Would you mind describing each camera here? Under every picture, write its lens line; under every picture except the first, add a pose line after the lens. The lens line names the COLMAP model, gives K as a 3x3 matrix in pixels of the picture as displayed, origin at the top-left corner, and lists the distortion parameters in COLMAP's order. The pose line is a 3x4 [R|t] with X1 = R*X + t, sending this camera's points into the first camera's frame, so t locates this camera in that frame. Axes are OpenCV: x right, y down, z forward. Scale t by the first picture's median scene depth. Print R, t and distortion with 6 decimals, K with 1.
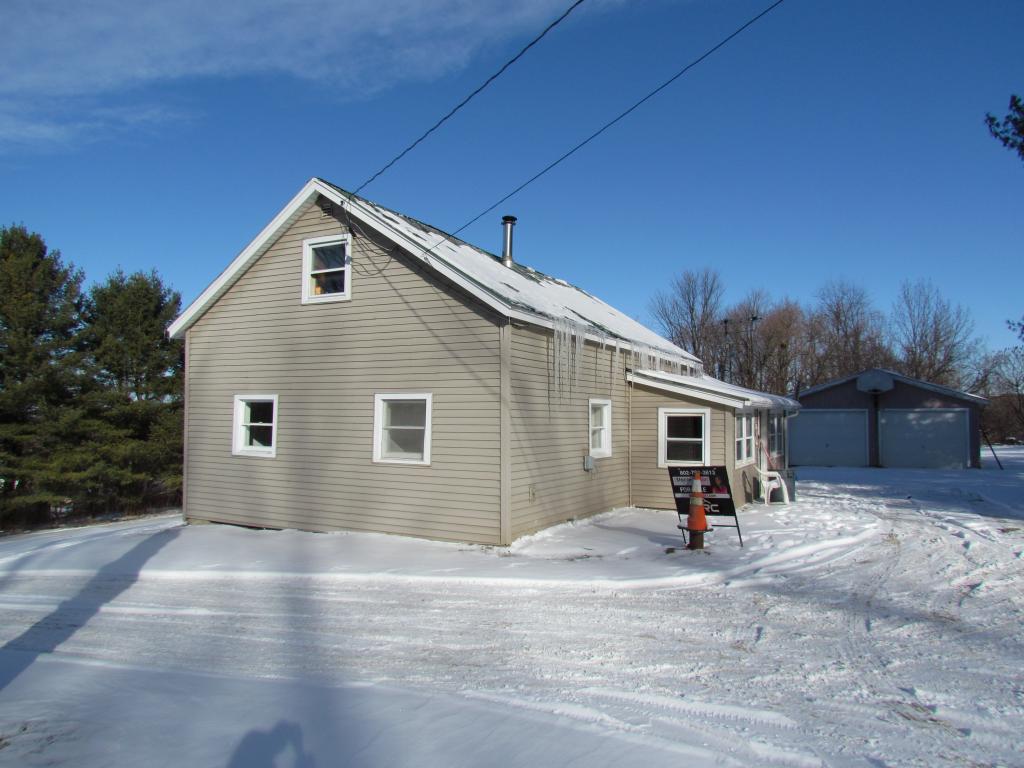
lens RADIAL K [[697.9, 0, 512.4], [0, 697.9, 385.5], [0, 0, 1]] dist [-0.012310, 0.000643]
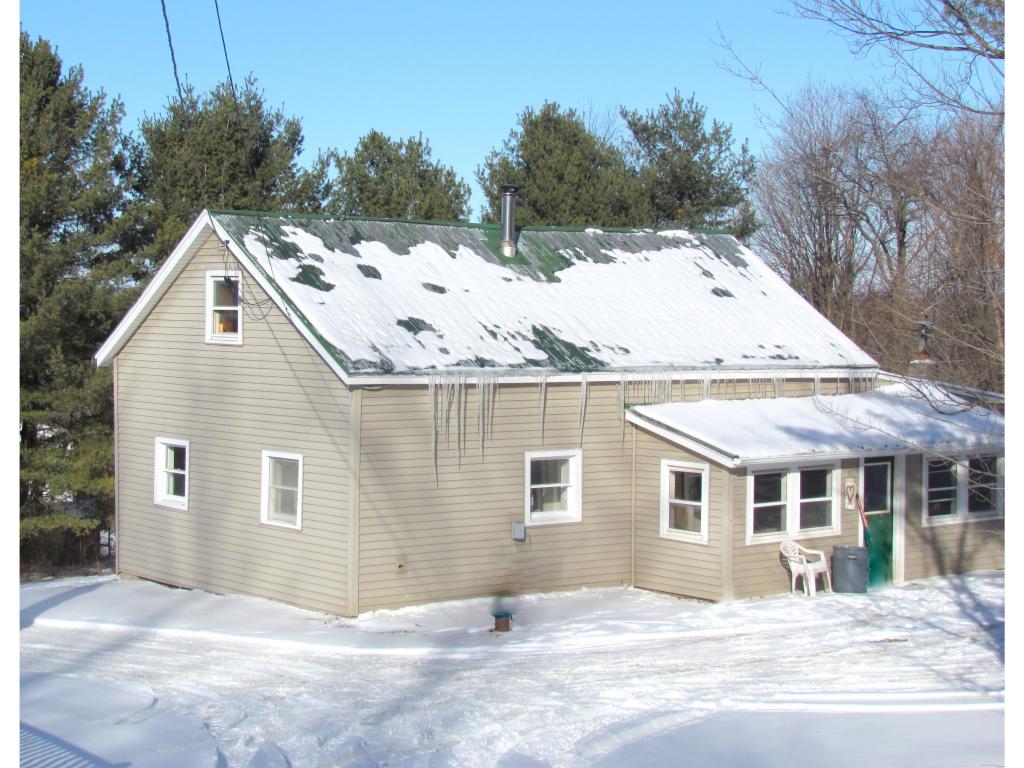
lens RADIAL K [[1979.8, 0, 508.9], [0, 1979.8, 380.7], [0, 0, 1]] dist [0.027977, 0.000000]
pose [[0.917282, 0.015544, -0.397935, 0.307345], [0.017104, 0.996778, 0.078362, -0.074779], [0.397871, -0.078687, 0.914061, -0.338647]]
